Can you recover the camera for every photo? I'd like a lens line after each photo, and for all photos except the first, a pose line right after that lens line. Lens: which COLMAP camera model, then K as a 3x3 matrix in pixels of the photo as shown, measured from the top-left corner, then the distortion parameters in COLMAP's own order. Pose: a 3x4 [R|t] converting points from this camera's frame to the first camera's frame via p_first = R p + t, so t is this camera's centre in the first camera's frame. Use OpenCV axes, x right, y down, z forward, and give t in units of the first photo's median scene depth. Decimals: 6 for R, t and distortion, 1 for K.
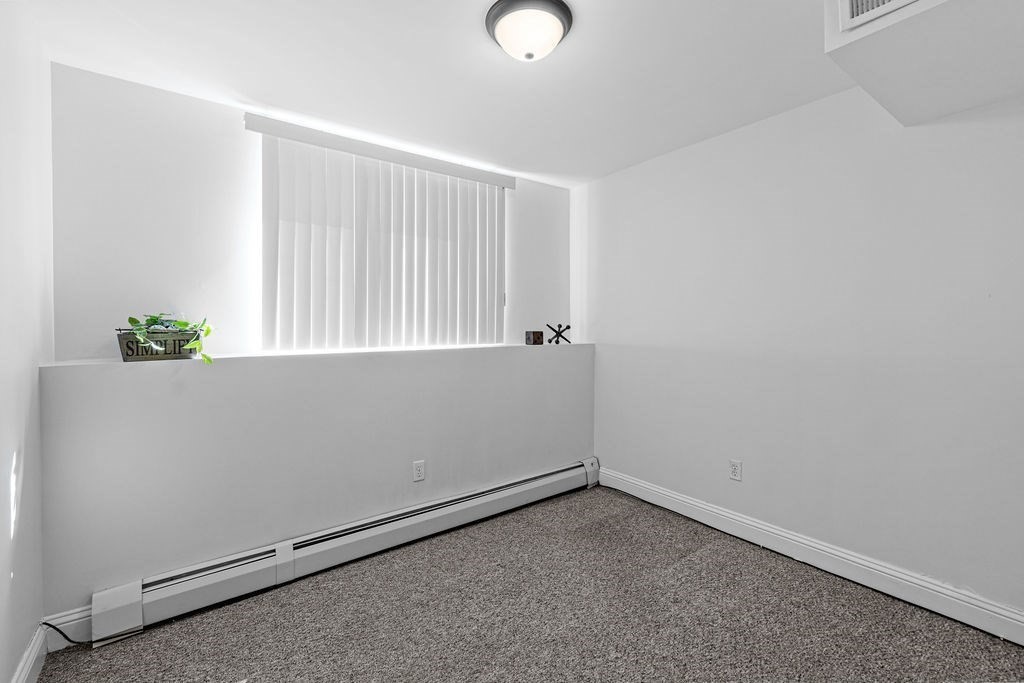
lens RADIAL K [[440.2, 0, 508.3], [0, 440.2, 337.1], [0, 0, 1]] dist [-0.001332, 0.000259]
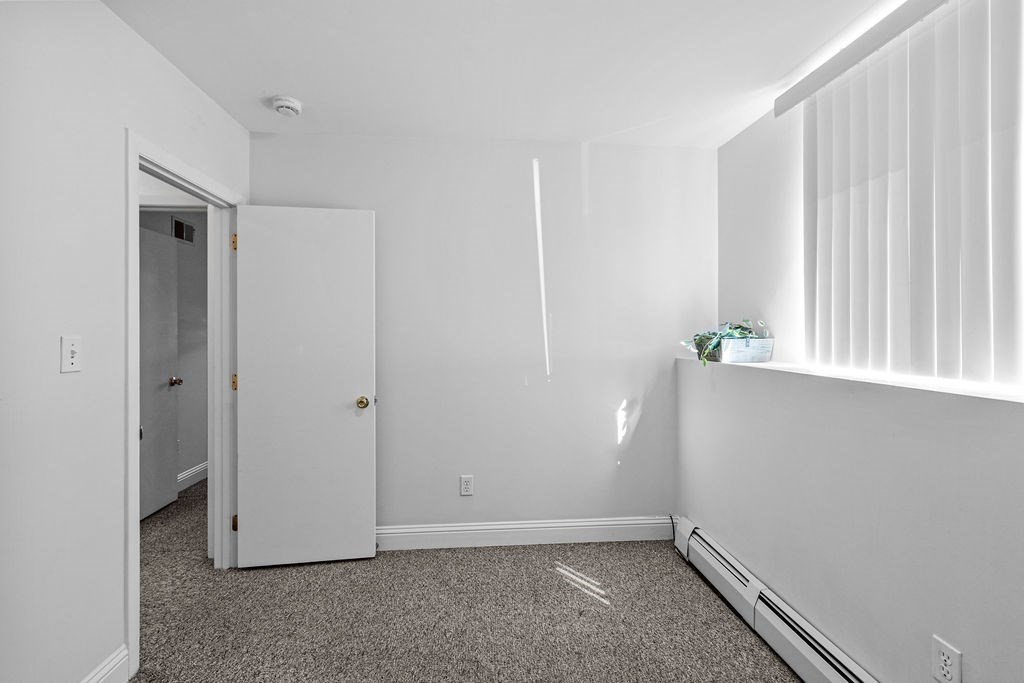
lens RADIAL K [[440.2, 0, 508.3], [0, 440.2, 337.1], [0, 0, 1]] dist [-0.001332, 0.000259]
pose [[-0.526117, 0.014855, -0.850283, 0.242453], [-0.020774, 0.999325, 0.030313, -0.017056], [0.850159, 0.033612, -0.525453, 0.511195]]
